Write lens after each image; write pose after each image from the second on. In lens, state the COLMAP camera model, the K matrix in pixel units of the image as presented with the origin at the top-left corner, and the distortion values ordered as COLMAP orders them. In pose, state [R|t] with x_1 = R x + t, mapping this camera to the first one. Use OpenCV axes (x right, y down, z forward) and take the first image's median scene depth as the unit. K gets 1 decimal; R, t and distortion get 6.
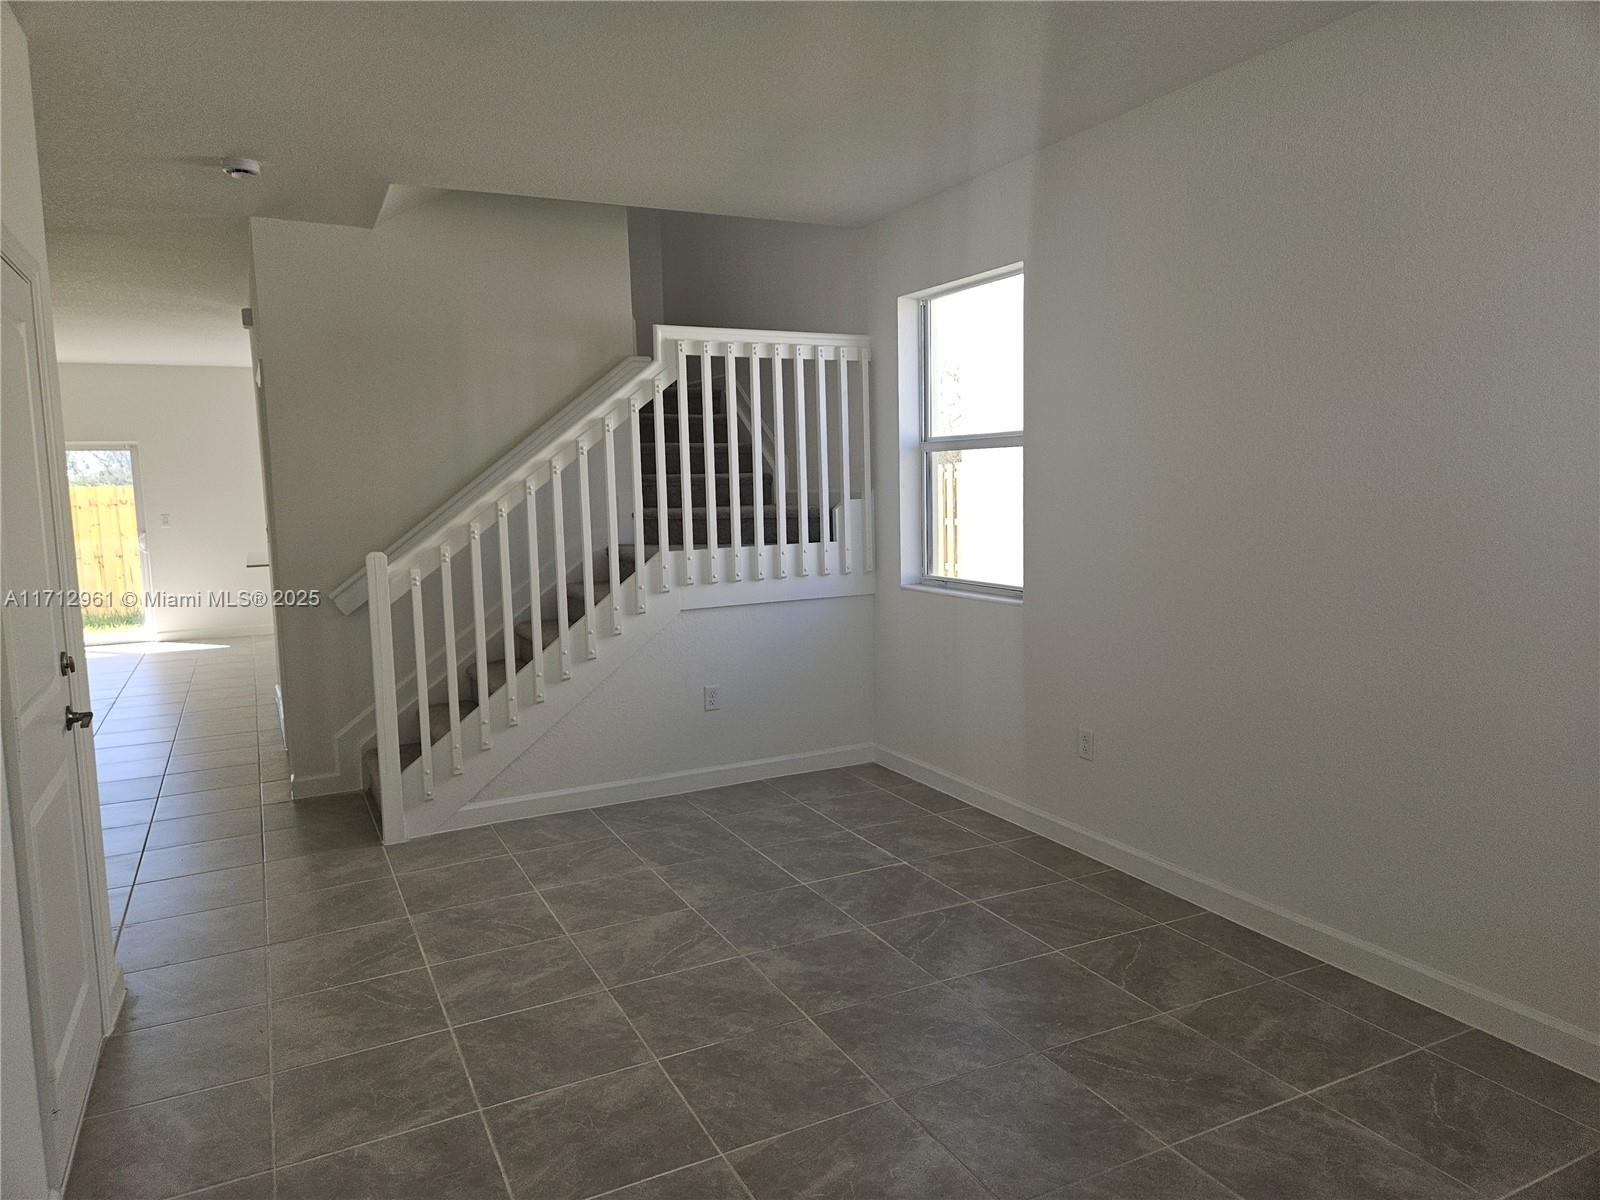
lens RADIAL K [[1063.5, 0, 798.9], [0, 1063.5, 595.7], [0, 0, 1]] dist [0.057618, -0.046944]
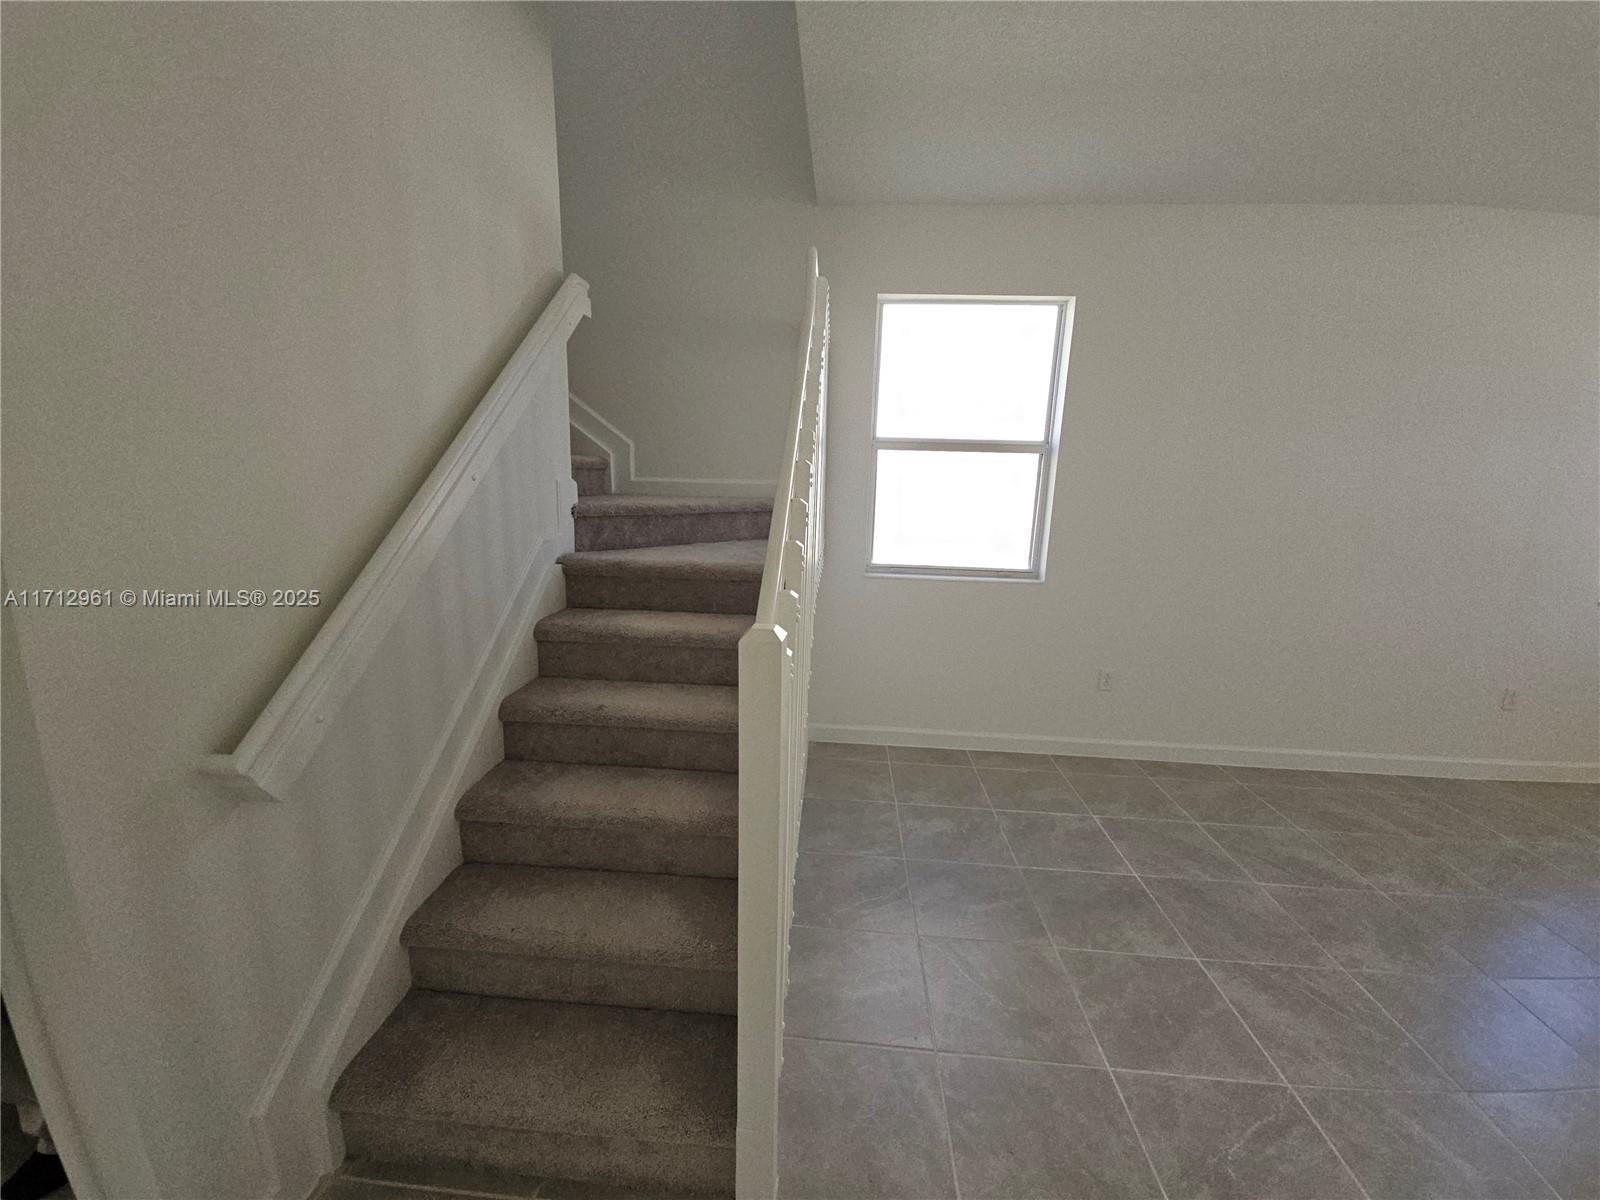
lens RADIAL K [[652.7, 0, 787.8], [0, 652.7, 600.9], [0, 0, 1]] dist [-0.001476, 0.000743]
pose [[0.521493, -0.132892, 0.842843, -0.585243], [0.053215, 0.990940, 0.123317, -0.079940], [-0.851595, -0.019457, 0.523840, 0.835108]]
